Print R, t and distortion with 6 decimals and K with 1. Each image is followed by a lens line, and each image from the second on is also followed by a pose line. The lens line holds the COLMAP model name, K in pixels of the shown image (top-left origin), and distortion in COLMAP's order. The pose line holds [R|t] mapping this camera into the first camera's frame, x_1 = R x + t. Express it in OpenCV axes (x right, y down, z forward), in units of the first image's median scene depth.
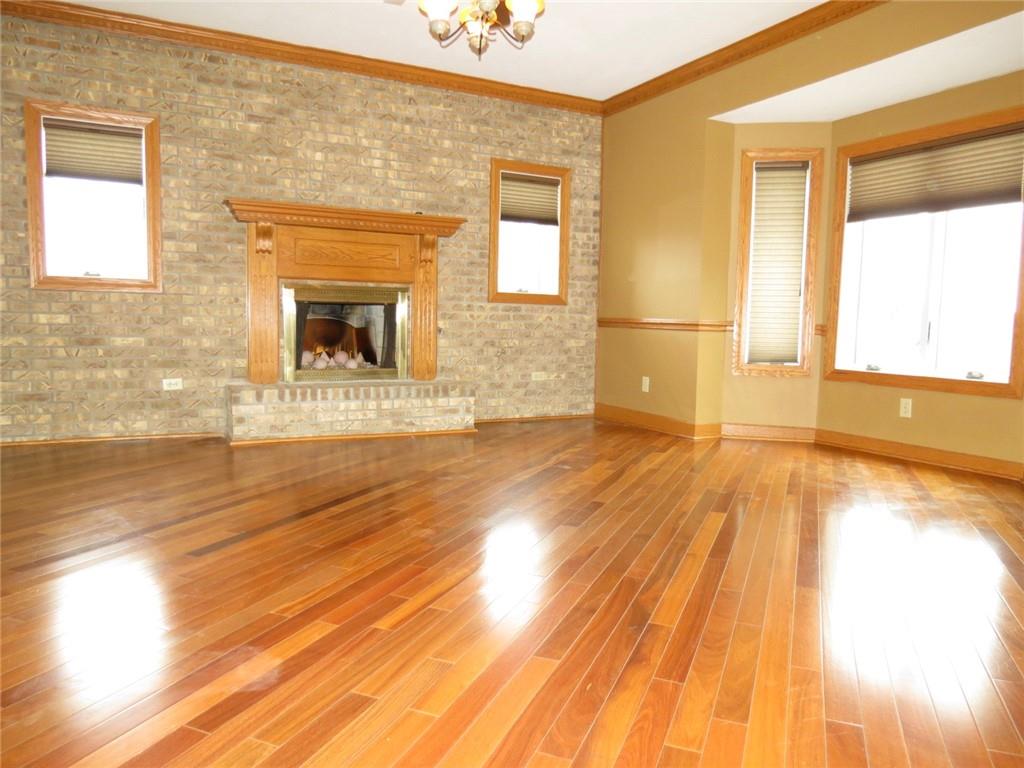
lens RADIAL K [[725.6, 0, 518.8], [0, 725.6, 384.9], [0, 0, 1]] dist [-0.046078, 0.029438]
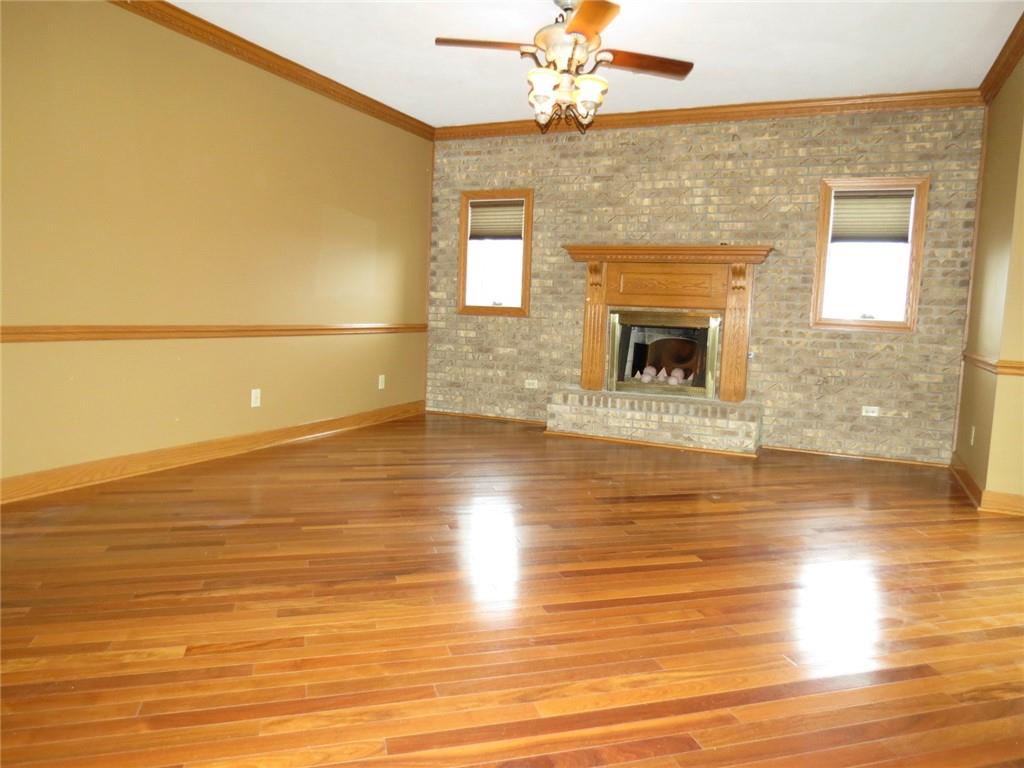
lens RADIAL K [[725.6, 0, 518.8], [0, 725.6, 384.9], [0, 0, 1]] dist [-0.046078, 0.029438]
pose [[0.619662, 0.084212, -0.780338, 0.534494], [-0.092969, 0.995103, 0.033563, -0.040173], [0.779343, 0.051750, 0.624456, 0.116864]]
